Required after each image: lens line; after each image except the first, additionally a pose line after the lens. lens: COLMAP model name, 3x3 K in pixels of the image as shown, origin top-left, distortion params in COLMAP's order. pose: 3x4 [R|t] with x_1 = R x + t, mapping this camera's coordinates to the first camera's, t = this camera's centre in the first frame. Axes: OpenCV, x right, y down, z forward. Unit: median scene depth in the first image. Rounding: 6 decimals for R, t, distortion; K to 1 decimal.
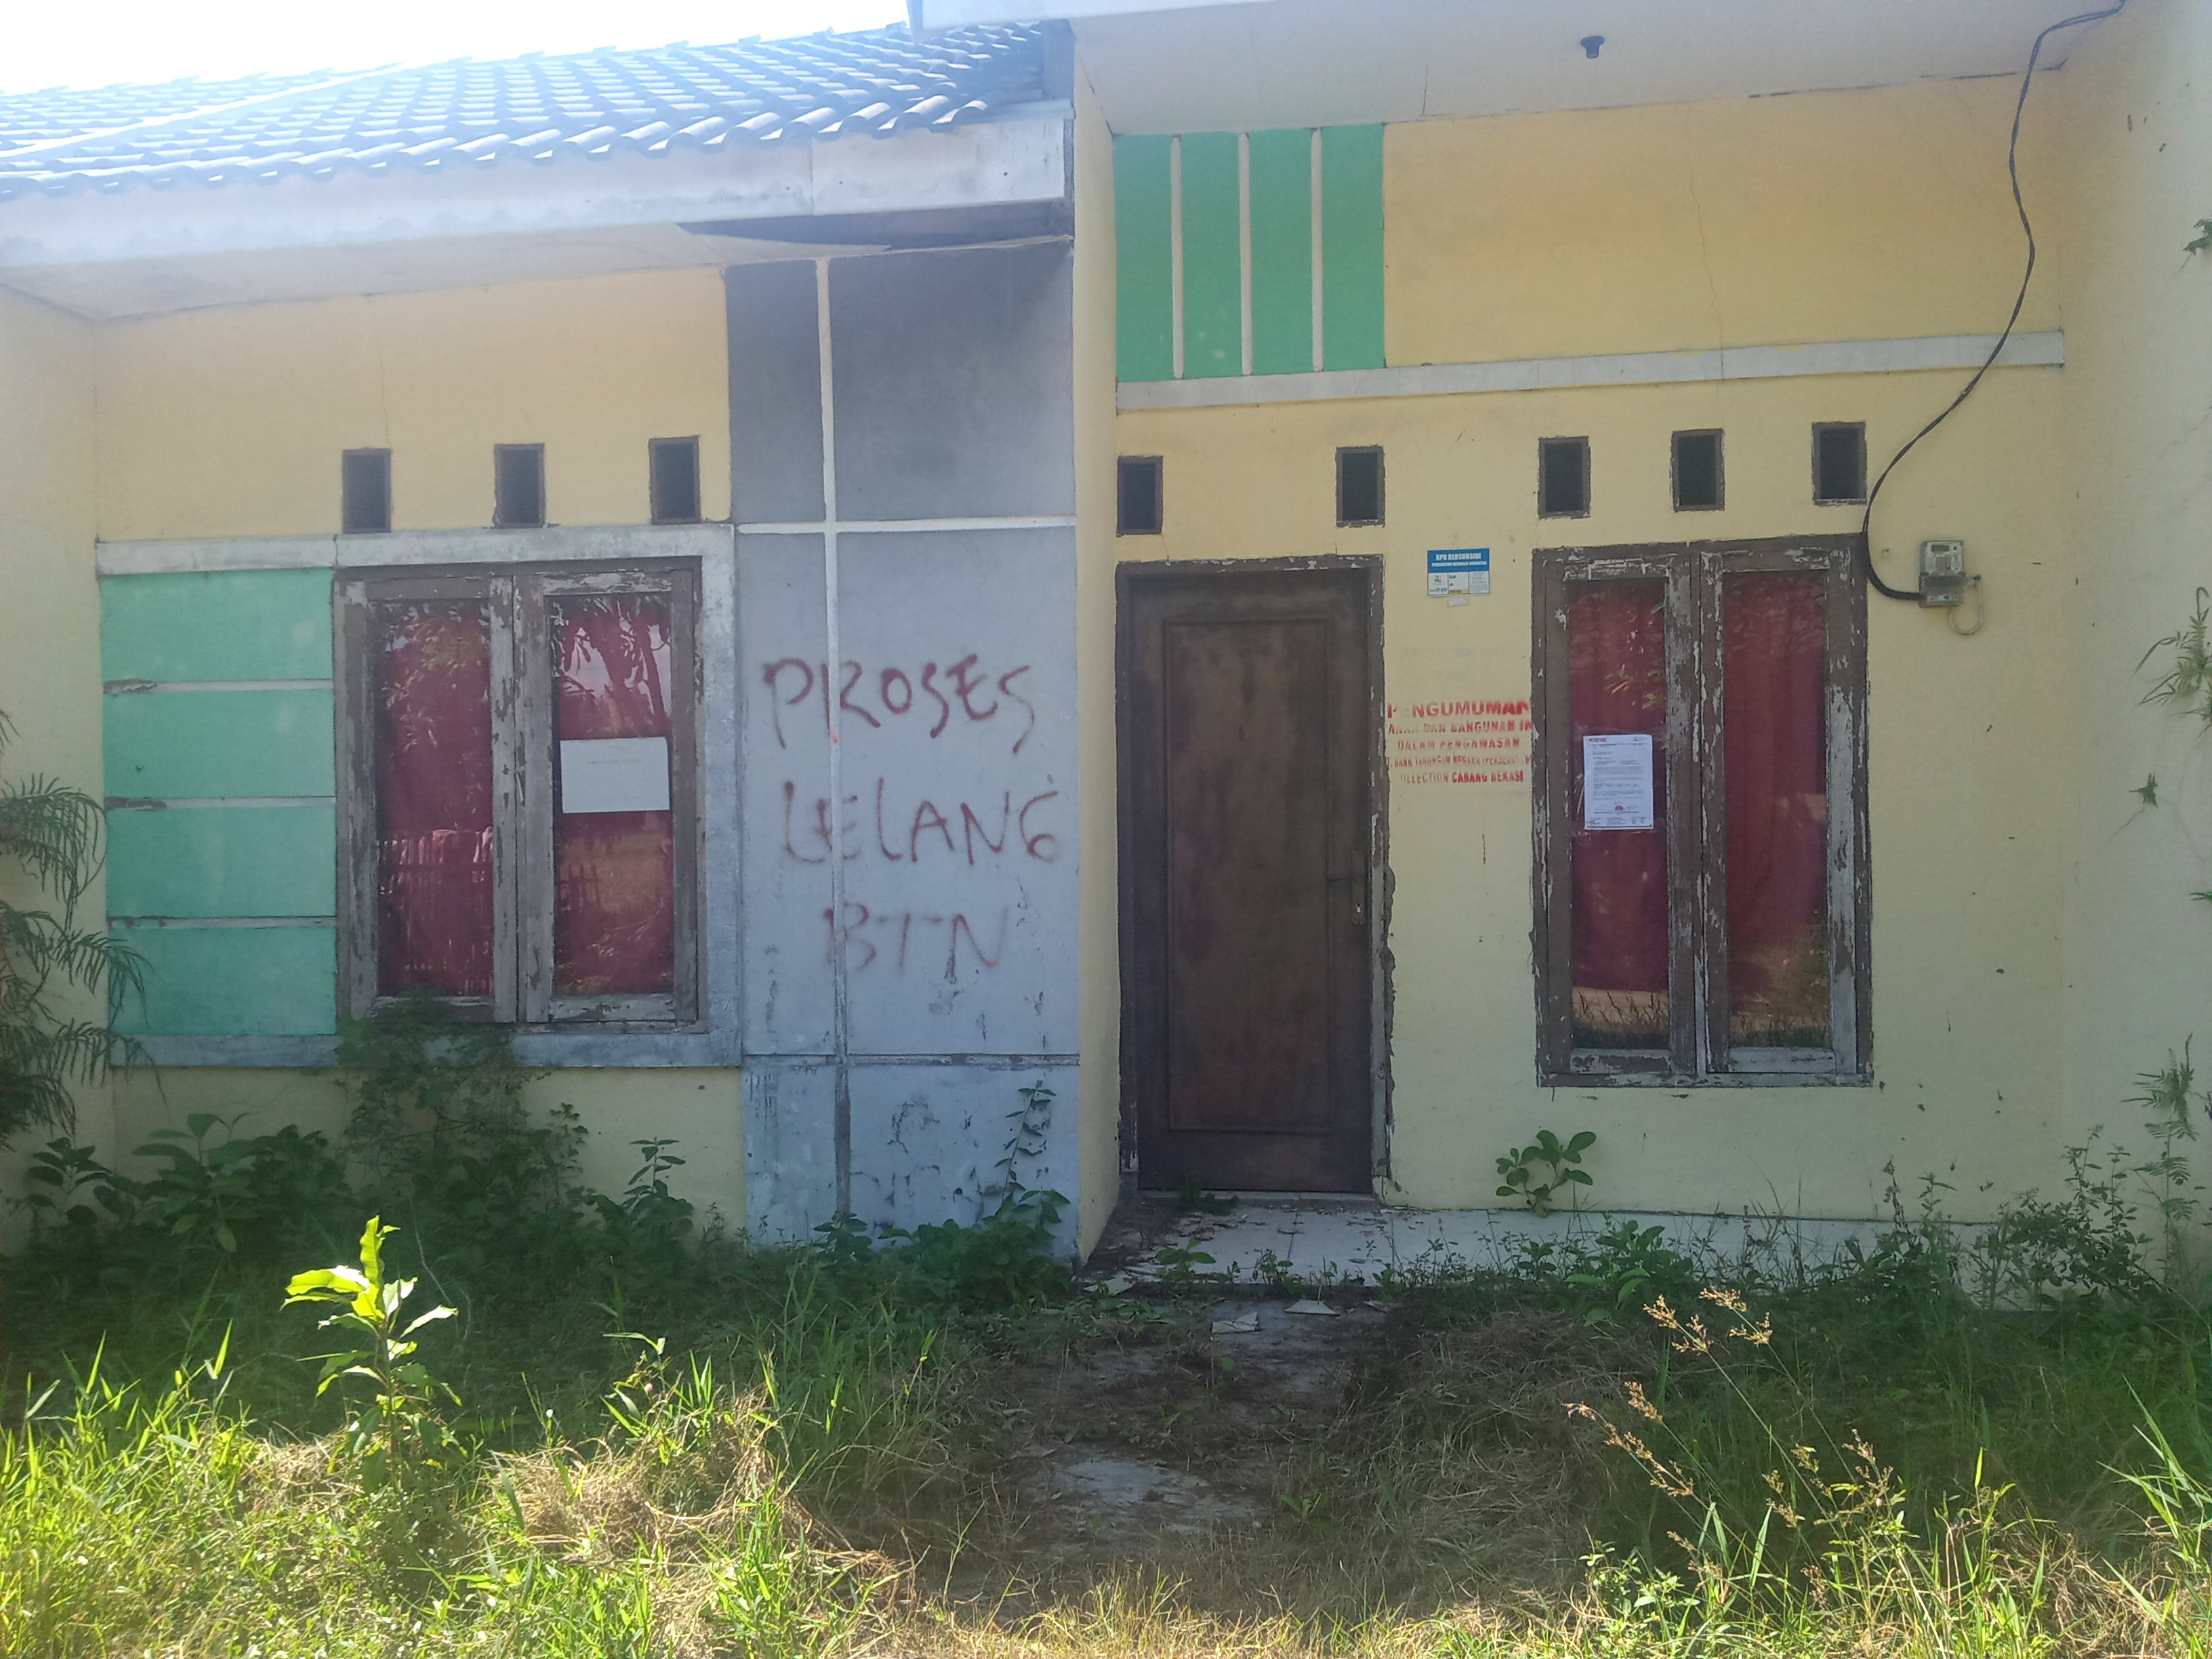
lens RADIAL K [[1970.0, 0, 1106.0], [0, 1970.0, 829.5], [0, 0, 1]] dist [0.040438, -0.001730]
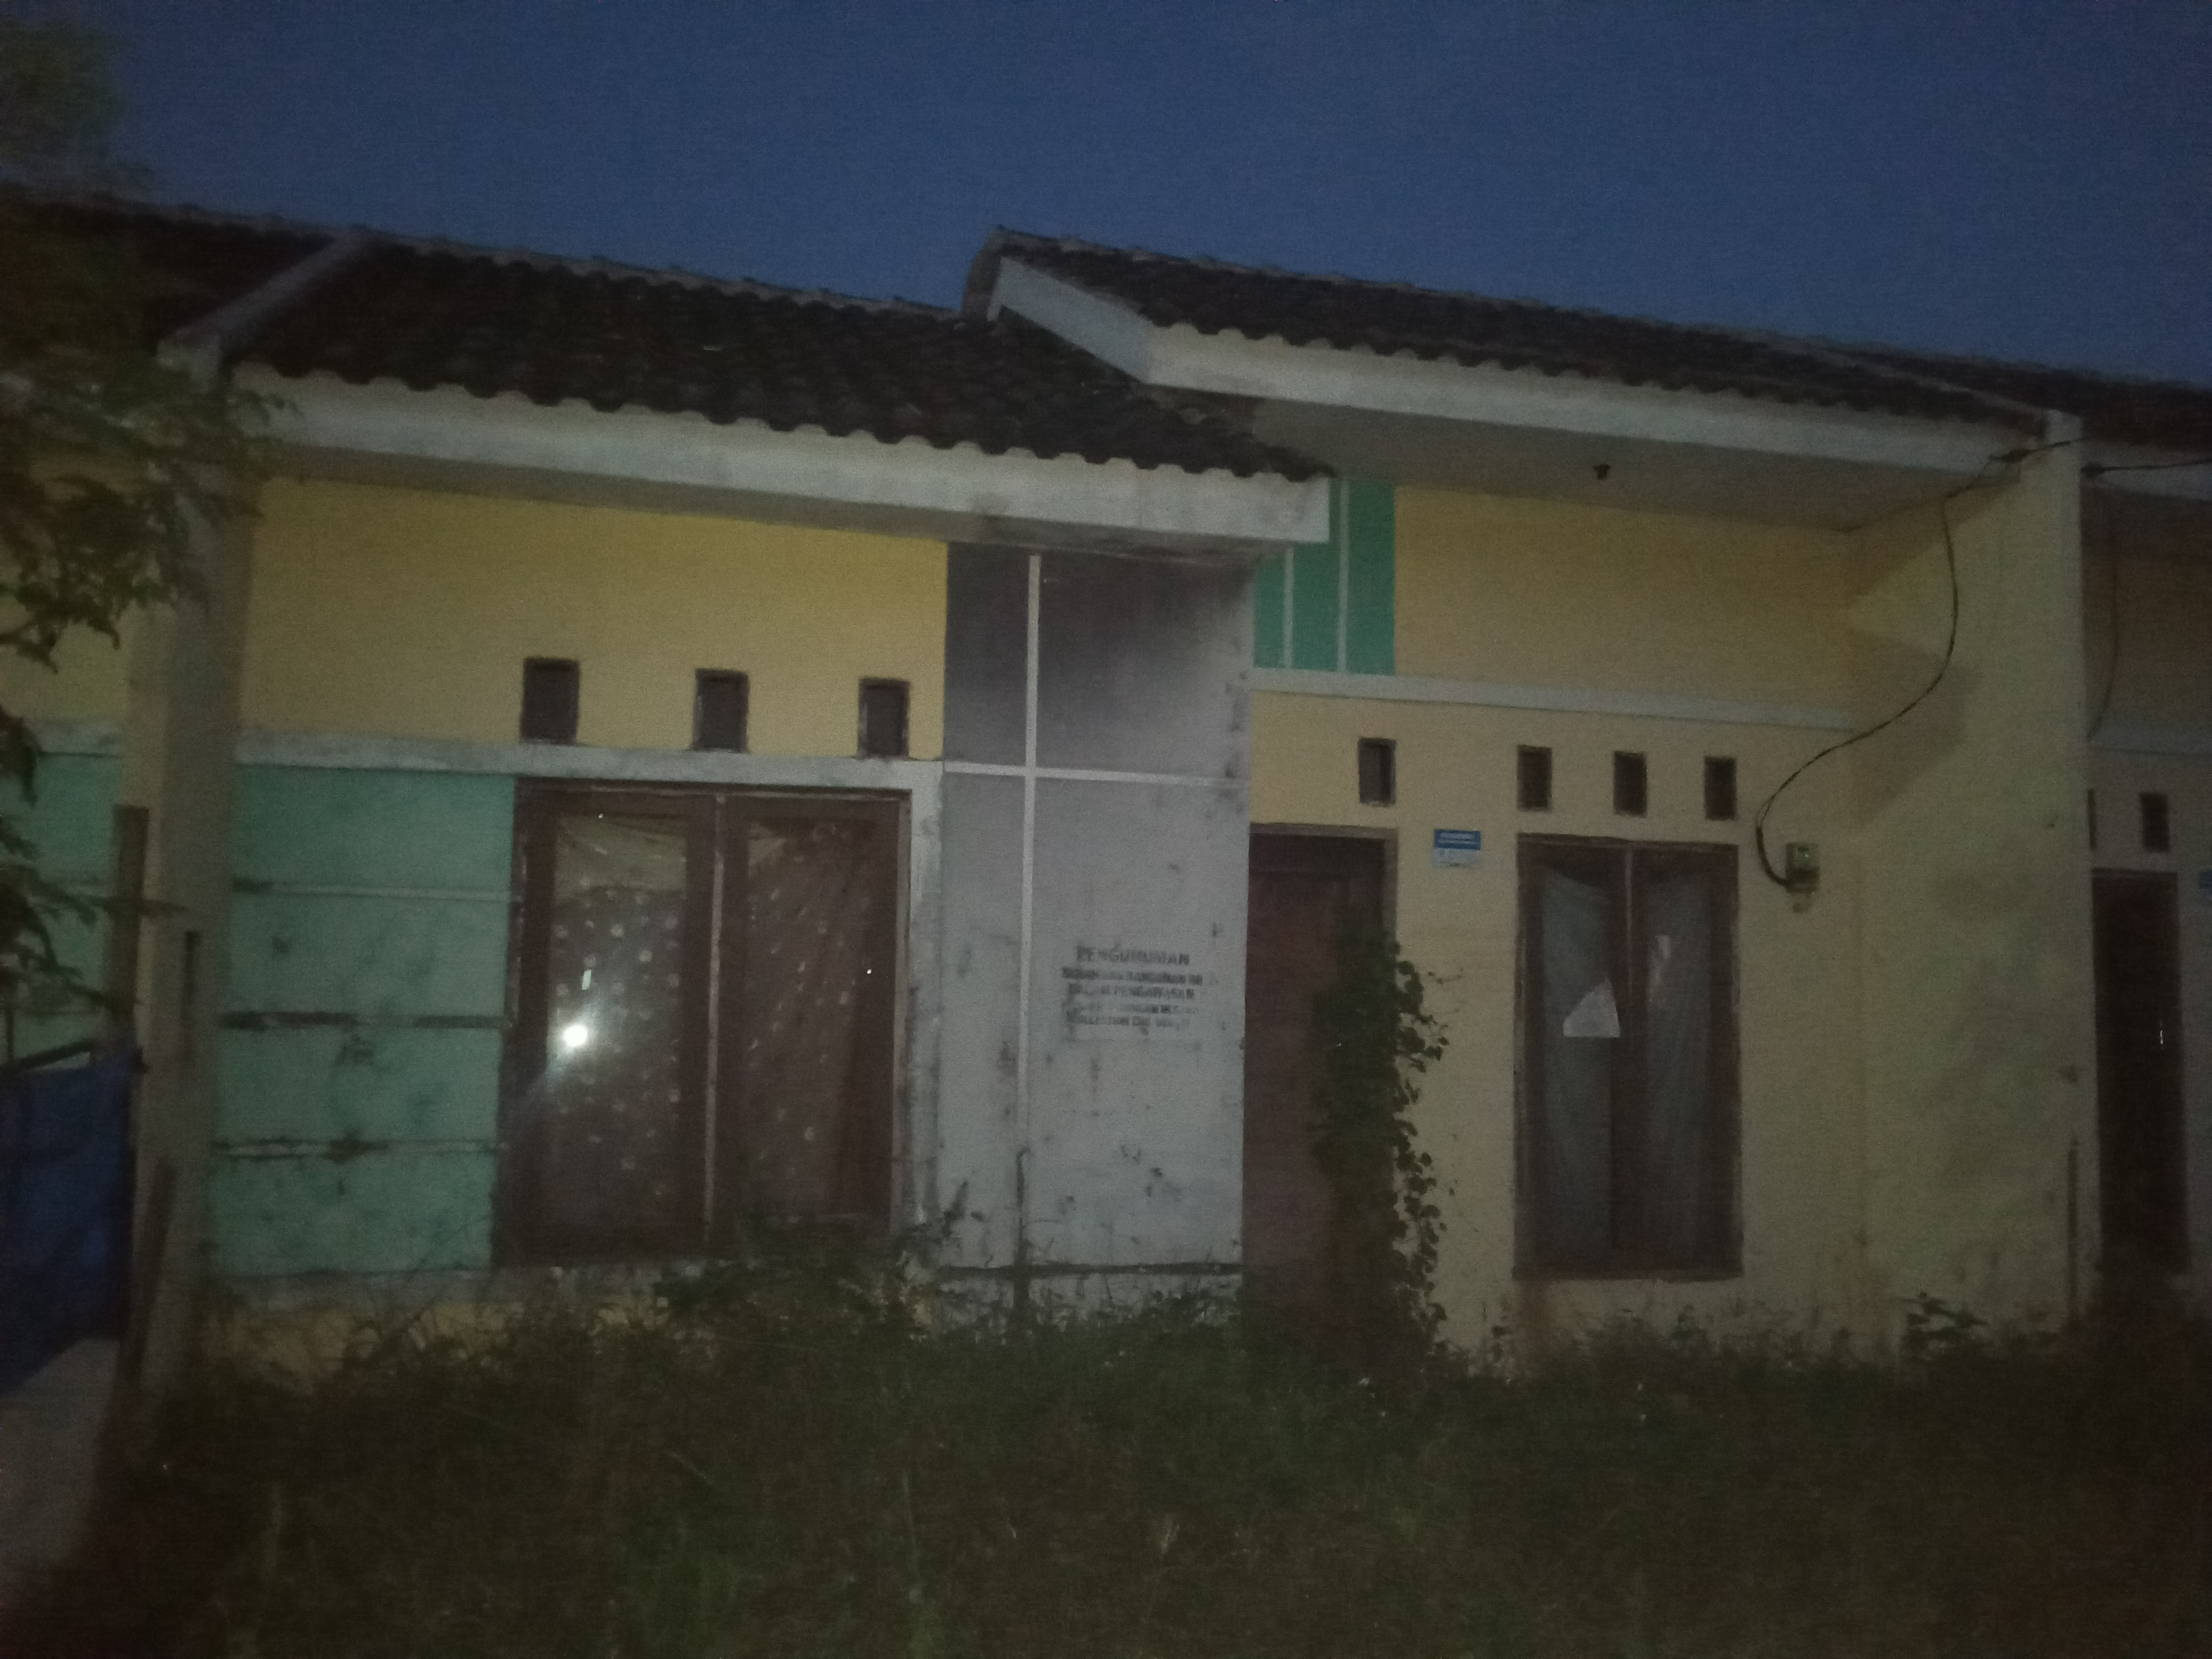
lens RADIAL K [[1970.0, 0, 1106.0], [0, 1970.0, 829.5], [0, 0, 1]] dist [0.040438, -0.001730]
pose [[0.911233, 0.072770, 0.405412, -0.518167], [-0.026571, 0.992605, -0.118448, 0.006796], [-0.411033, 0.097162, 0.906428, -0.008858]]
